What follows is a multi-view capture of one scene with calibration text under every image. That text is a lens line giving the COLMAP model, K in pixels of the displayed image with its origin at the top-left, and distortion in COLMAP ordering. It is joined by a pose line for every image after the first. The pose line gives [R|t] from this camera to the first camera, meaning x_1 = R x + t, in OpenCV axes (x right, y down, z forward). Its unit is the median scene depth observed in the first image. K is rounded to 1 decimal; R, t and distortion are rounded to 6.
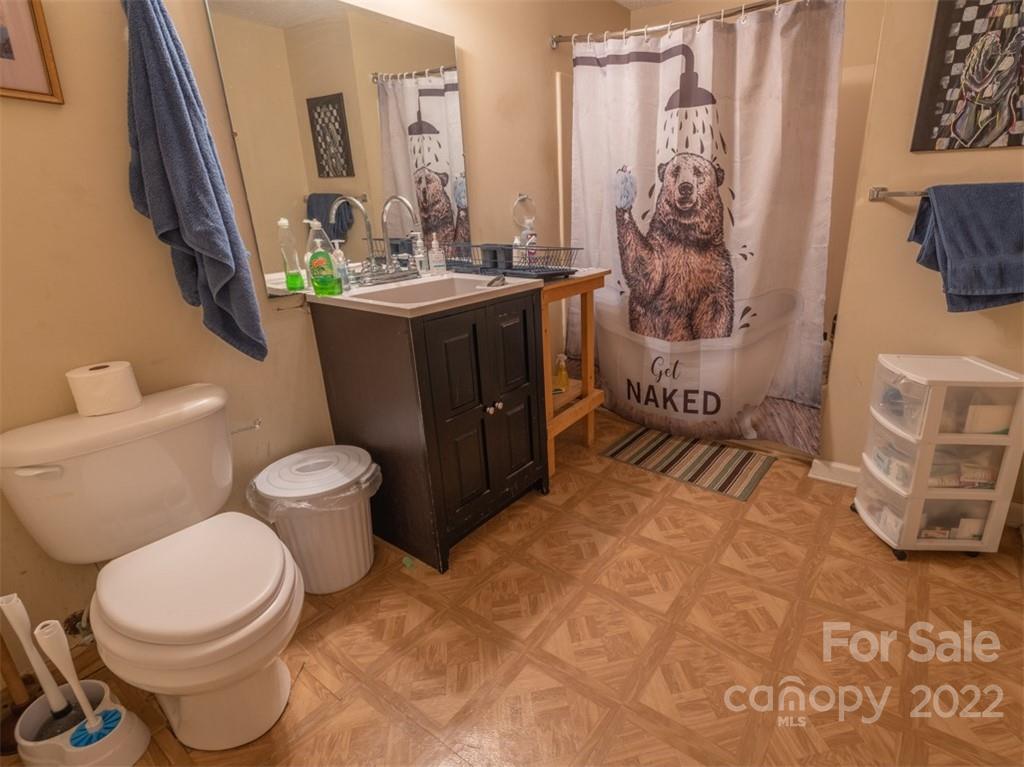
lens RADIAL K [[532.6, 0, 513.5], [0, 532.6, 363.0], [0, 0, 1]] dist [-0.000758, -0.000946]
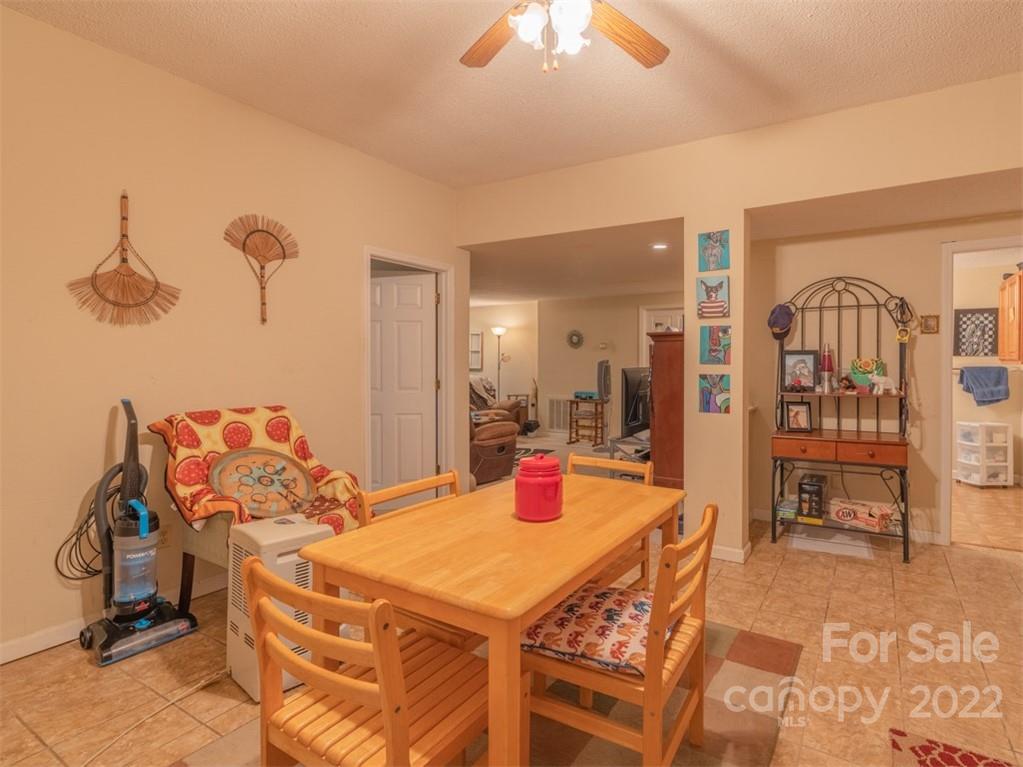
lens RADIAL K [[532.1, 0, 513.0], [0, 532.1, 363.0], [0, 0, 1]] dist [-0.000758, -0.000946]
pose [[0.998505, 0.016171, 0.052205, -2.098040], [-0.000822, 0.959558, -0.281510, 0.550290], [-0.054646, 0.281046, 0.958137, -1.929571]]
